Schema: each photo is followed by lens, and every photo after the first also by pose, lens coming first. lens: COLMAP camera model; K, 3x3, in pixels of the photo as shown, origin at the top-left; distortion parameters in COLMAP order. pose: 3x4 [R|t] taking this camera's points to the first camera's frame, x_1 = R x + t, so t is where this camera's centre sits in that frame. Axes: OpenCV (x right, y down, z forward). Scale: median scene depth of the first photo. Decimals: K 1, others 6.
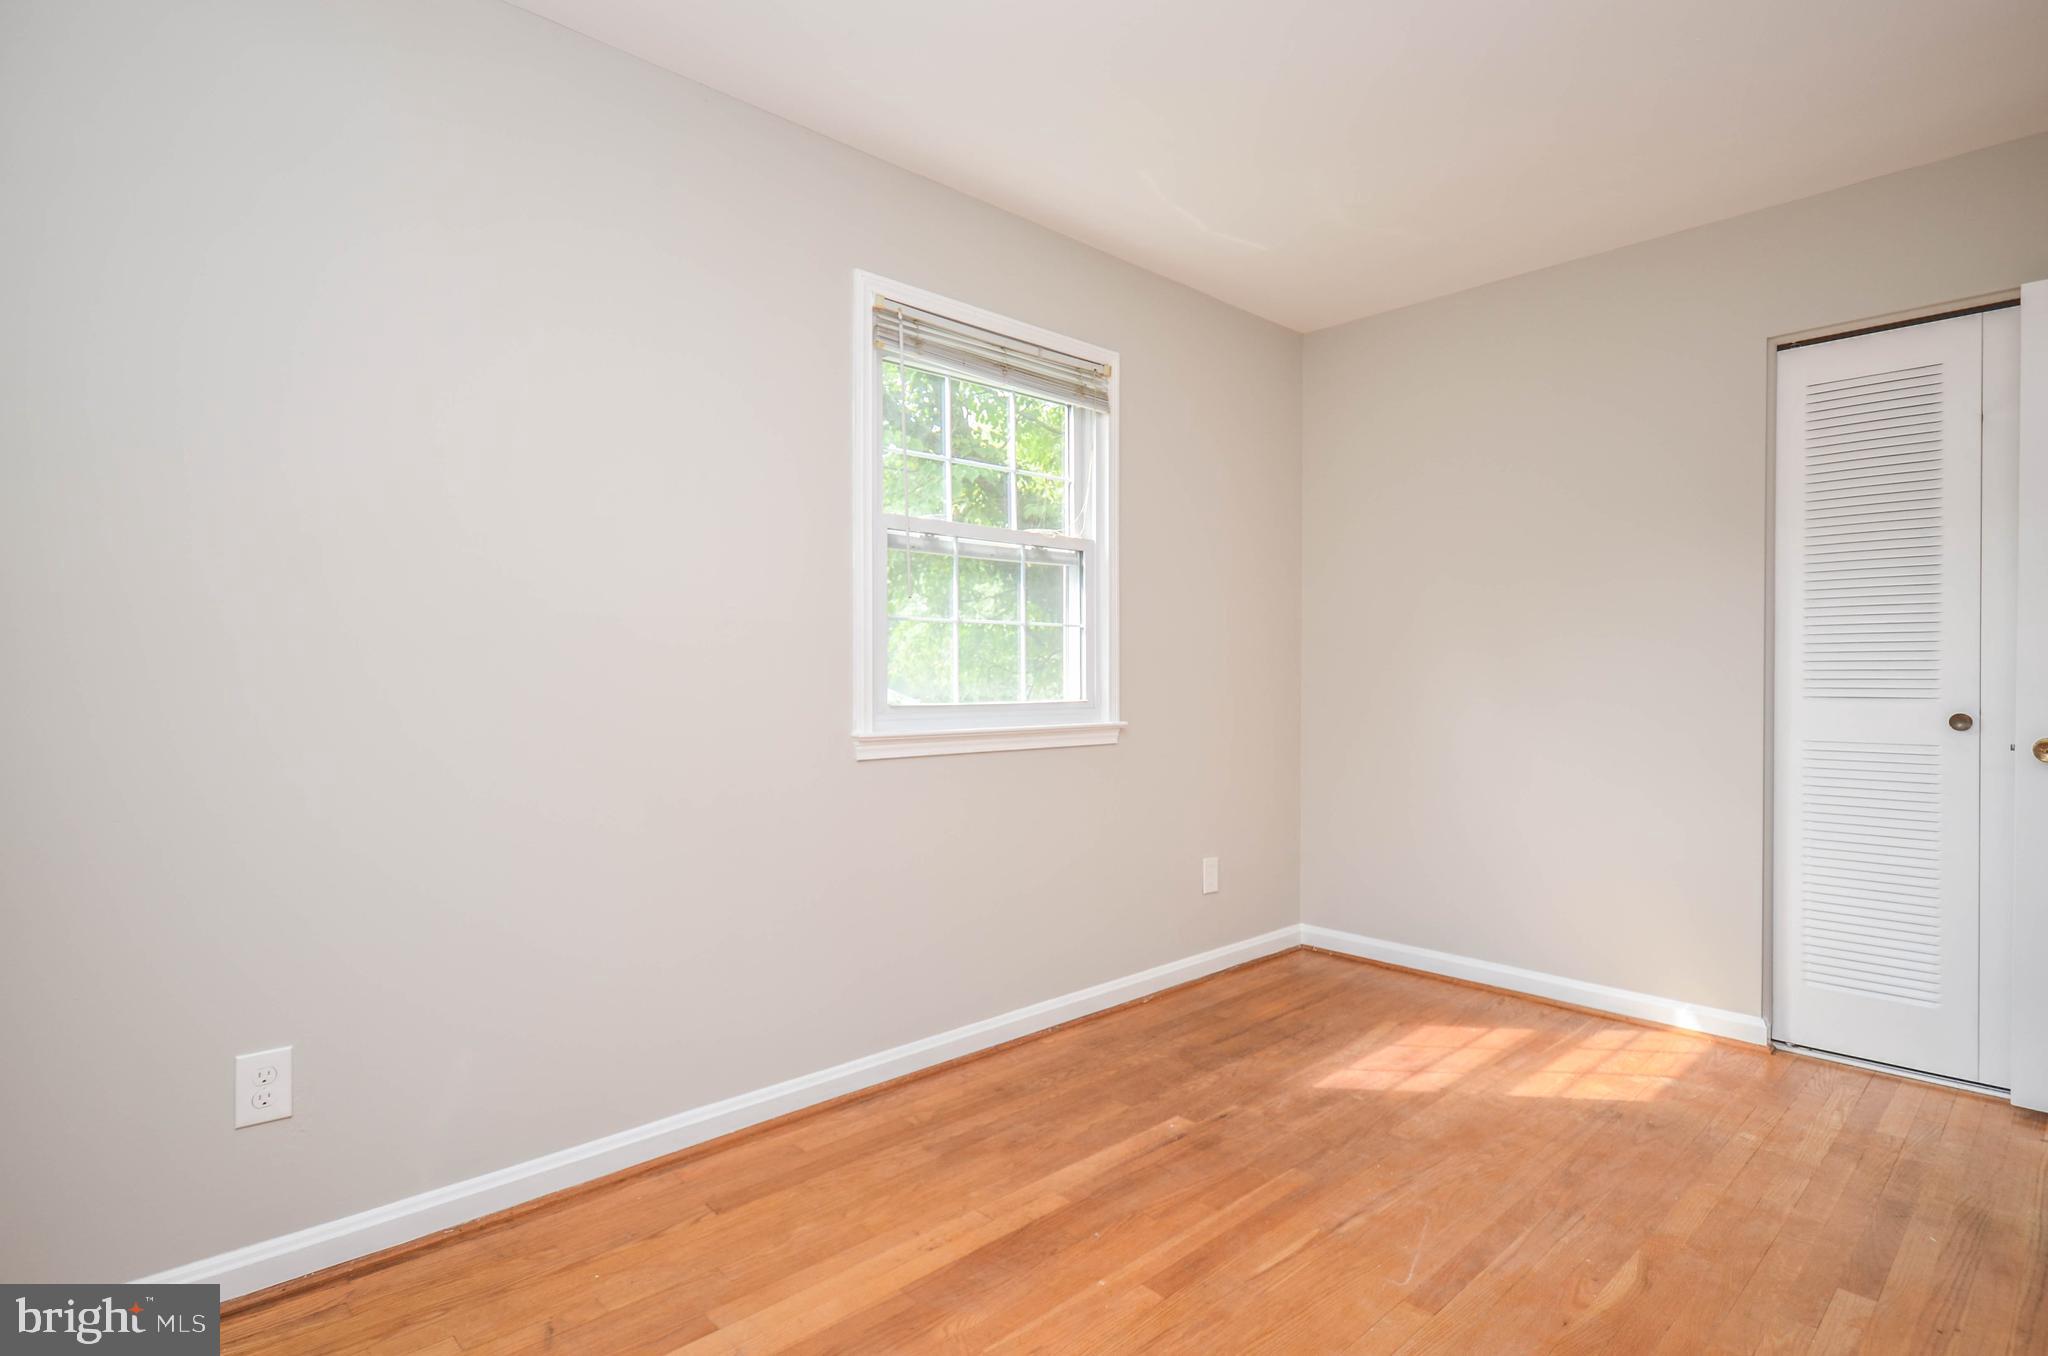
lens RADIAL K [[1022.3, 0, 1050.2], [0, 1022.3, 681.2], [0, 0, 1]] dist [0.003878, 0.001118]
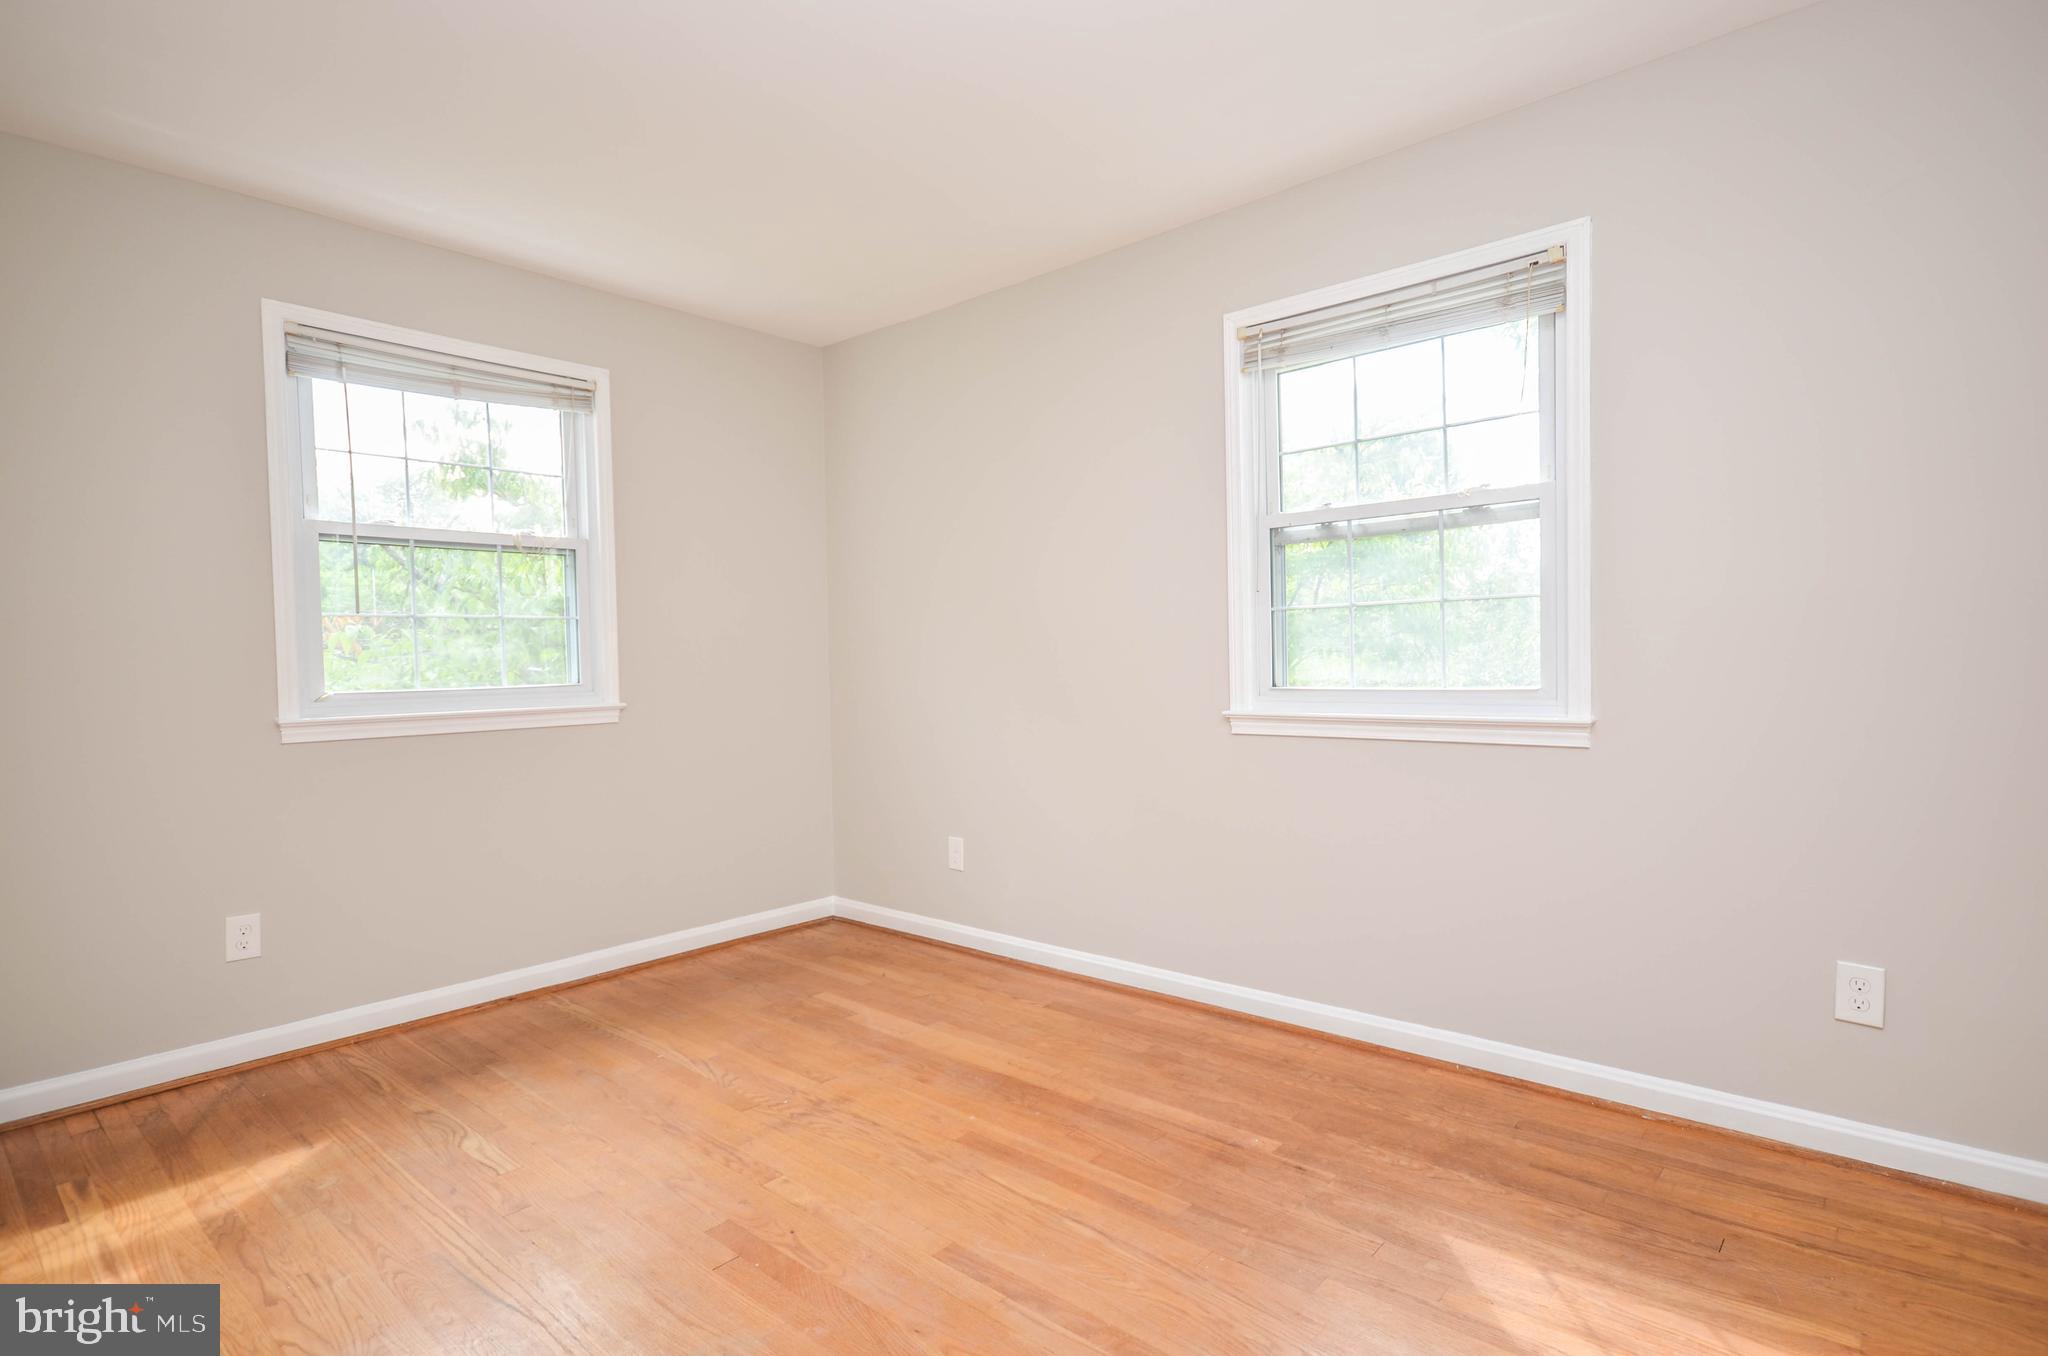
lens RADIAL K [[1022.3, 0, 1050.2], [0, 1022.3, 681.2], [0, 0, 1]] dist [0.003878, 0.001118]
pose [[0.083736, 0.017996, -0.996325, 1.011855], [0.021156, 0.999579, 0.019833, -0.012880], [0.996263, -0.022739, 0.083320, 0.721434]]
